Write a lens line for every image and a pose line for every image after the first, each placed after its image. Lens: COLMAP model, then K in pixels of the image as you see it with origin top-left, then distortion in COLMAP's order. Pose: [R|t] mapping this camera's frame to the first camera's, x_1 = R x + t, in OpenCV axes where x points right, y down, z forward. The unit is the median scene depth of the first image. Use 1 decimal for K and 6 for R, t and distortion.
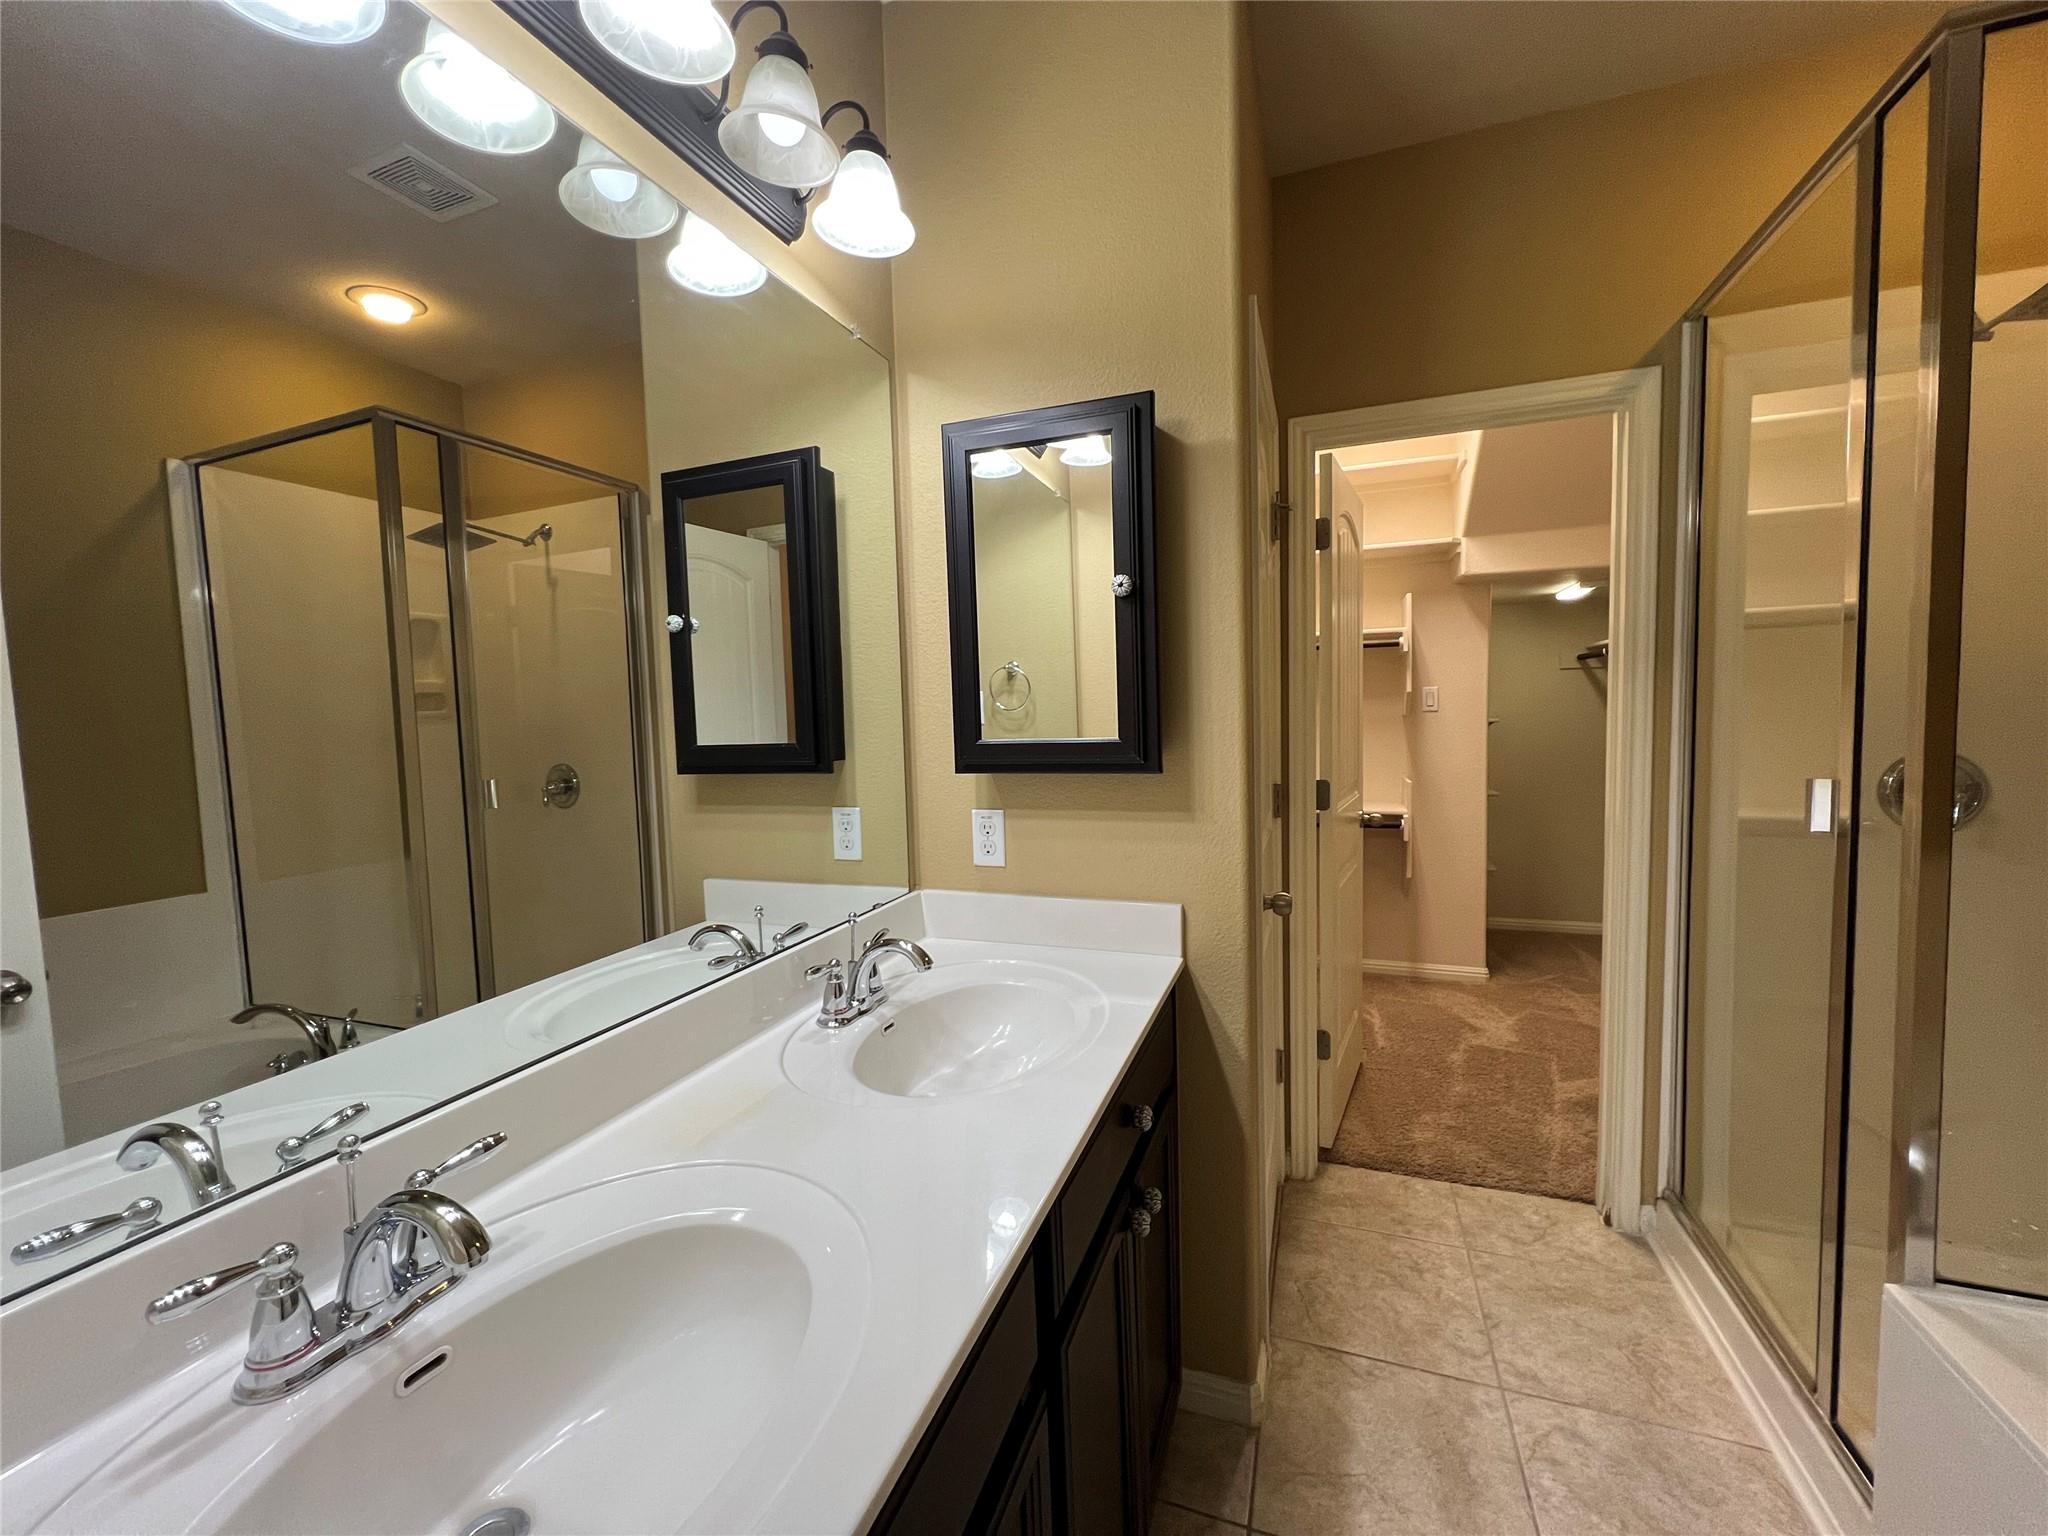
lens RADIAL K [[820.9, 0, 1022.8], [0, 820.9, 767.3], [0, 0, 1]] dist [-0.005550, 0.000817]
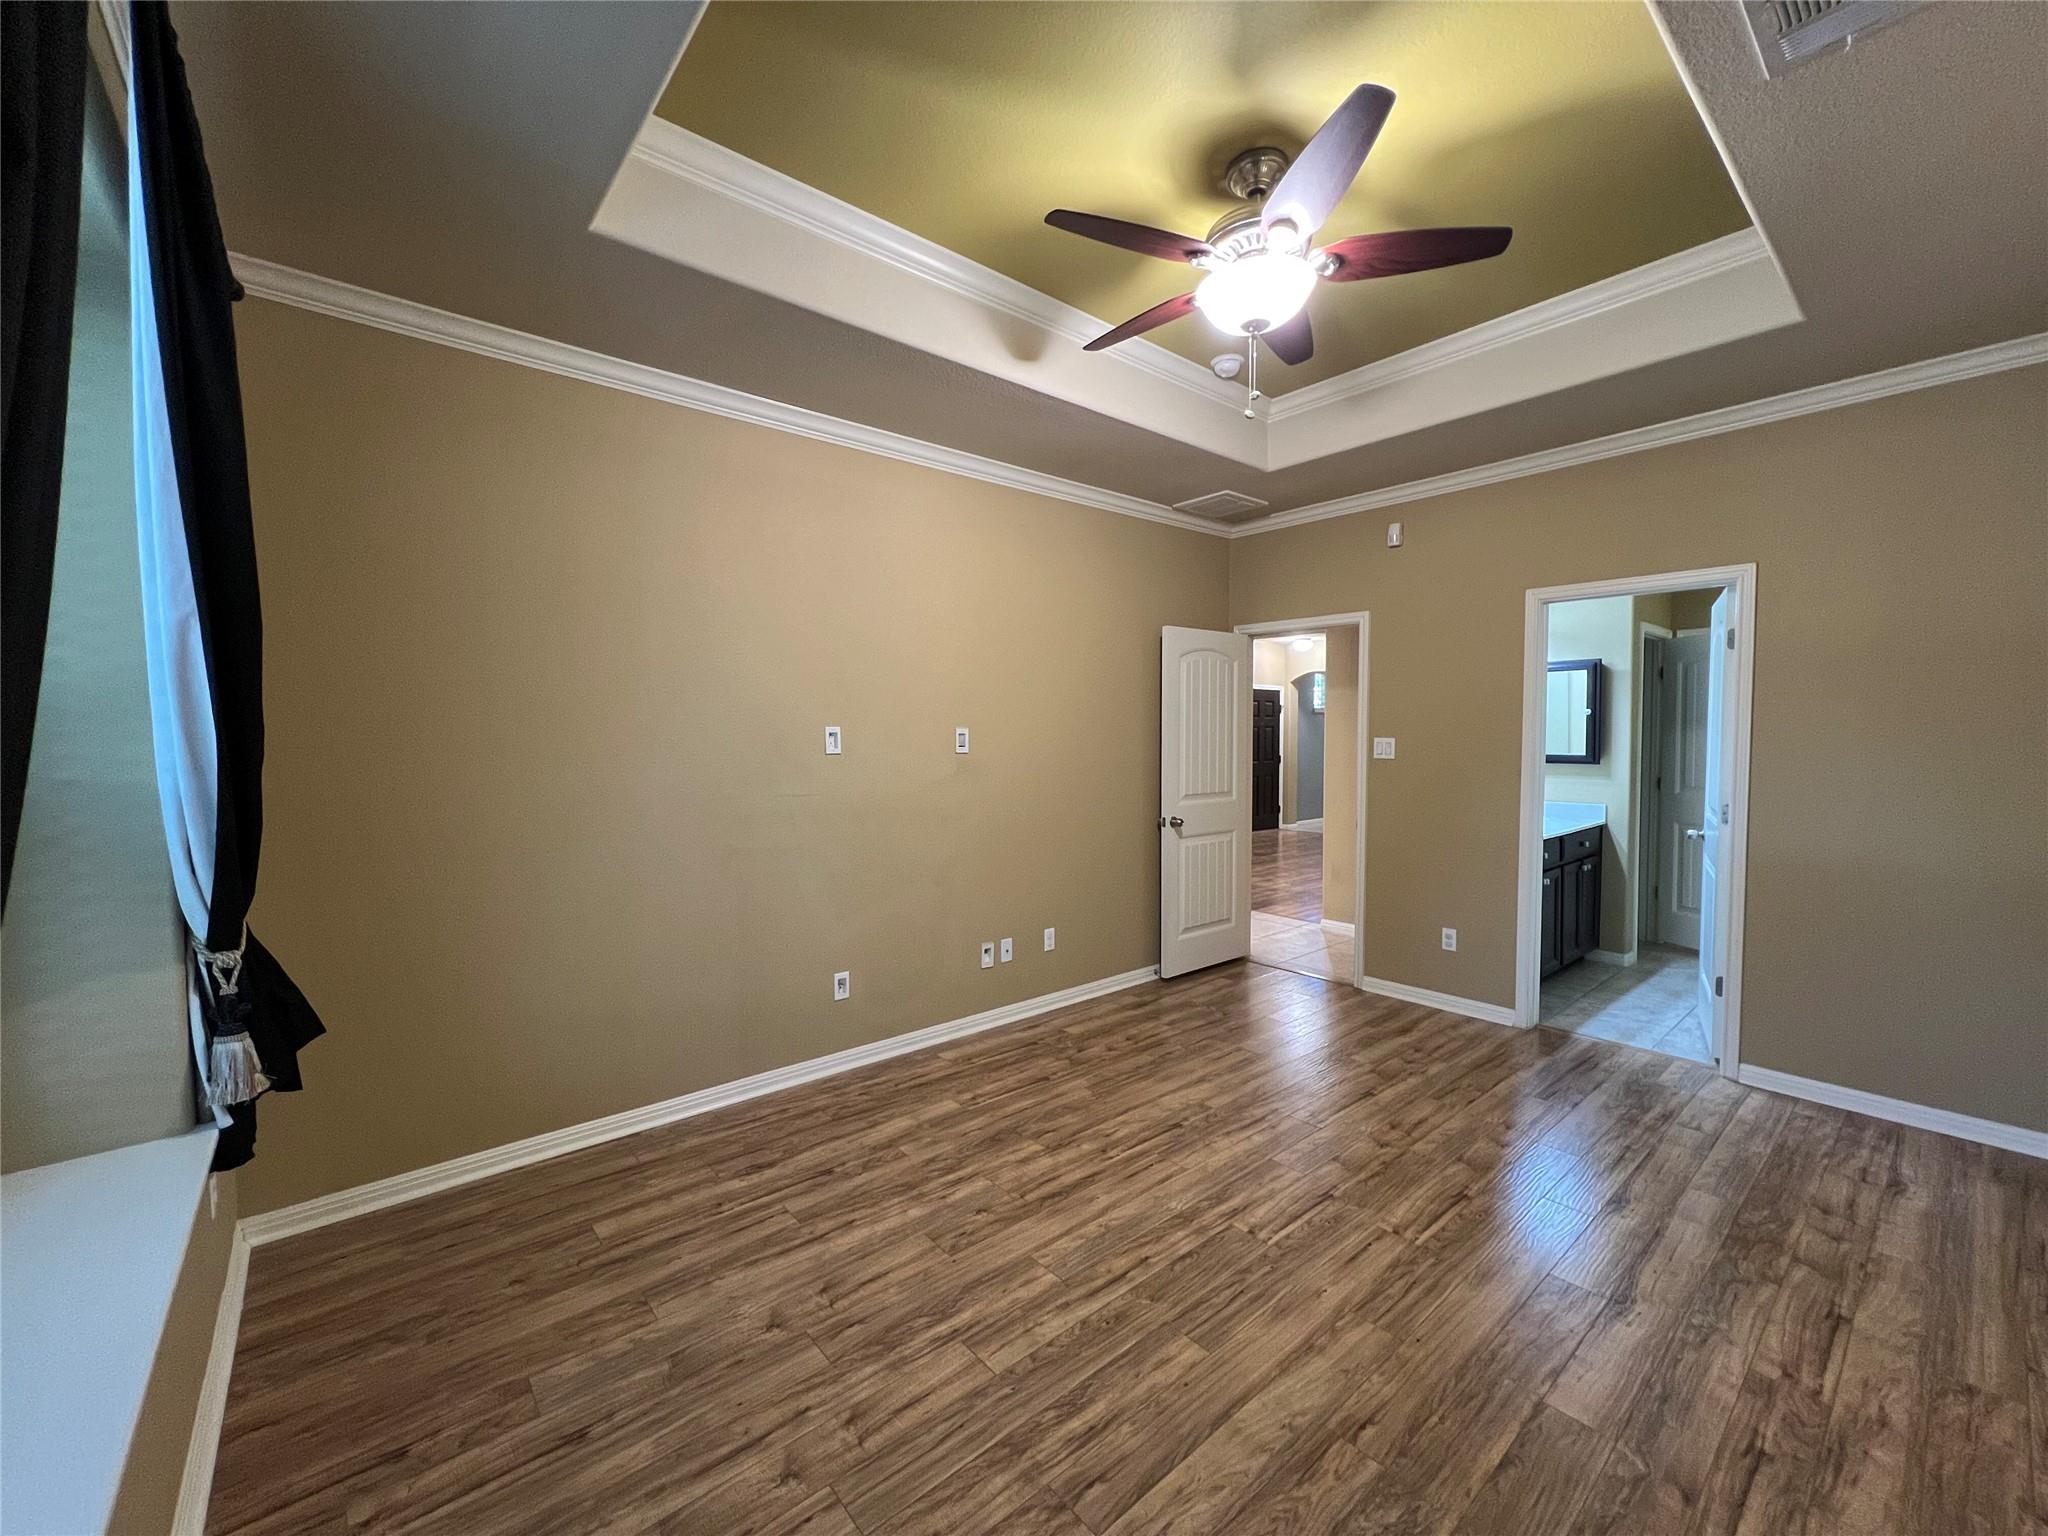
lens RADIAL K [[820.9, 0, 1023.8], [0, 820.9, 773.3], [0, 0, 1]] dist [-0.005550, 0.000817]
pose [[0.869307, 0.042594, -0.492435, -0.255057], [-0.044738, 0.998971, 0.007432, 0.130630], [0.492245, 0.015569, 0.870318, -3.375798]]
